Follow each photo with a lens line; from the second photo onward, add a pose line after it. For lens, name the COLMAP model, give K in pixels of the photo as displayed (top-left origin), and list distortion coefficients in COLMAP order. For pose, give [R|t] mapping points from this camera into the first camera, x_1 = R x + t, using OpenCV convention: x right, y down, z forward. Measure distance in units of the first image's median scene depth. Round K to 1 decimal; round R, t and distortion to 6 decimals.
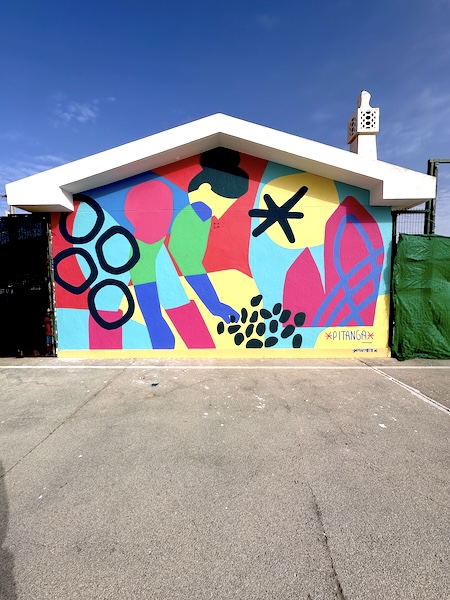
lens RADIAL K [[241.1, 0, 227.0], [0, 241.1, 312.1], [0, 0, 1]] dist [-0.012186, -0.000373]
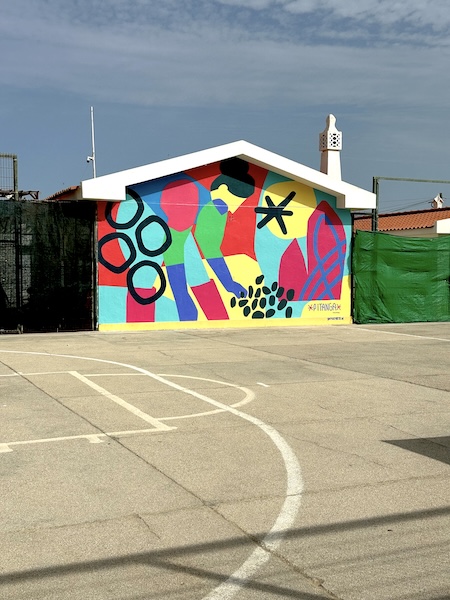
lens RADIAL K [[752.9, 0, 224.9], [0, 752.9, 300.2], [0, 0, 1]] dist [0.019712, 0.000000]
pose [[0.907336, -0.007491, 0.420339, -1.672317], [0.017686, 0.999636, -0.020363, 0.133672], [-0.420034, 0.025911, 0.907138, -2.436719]]
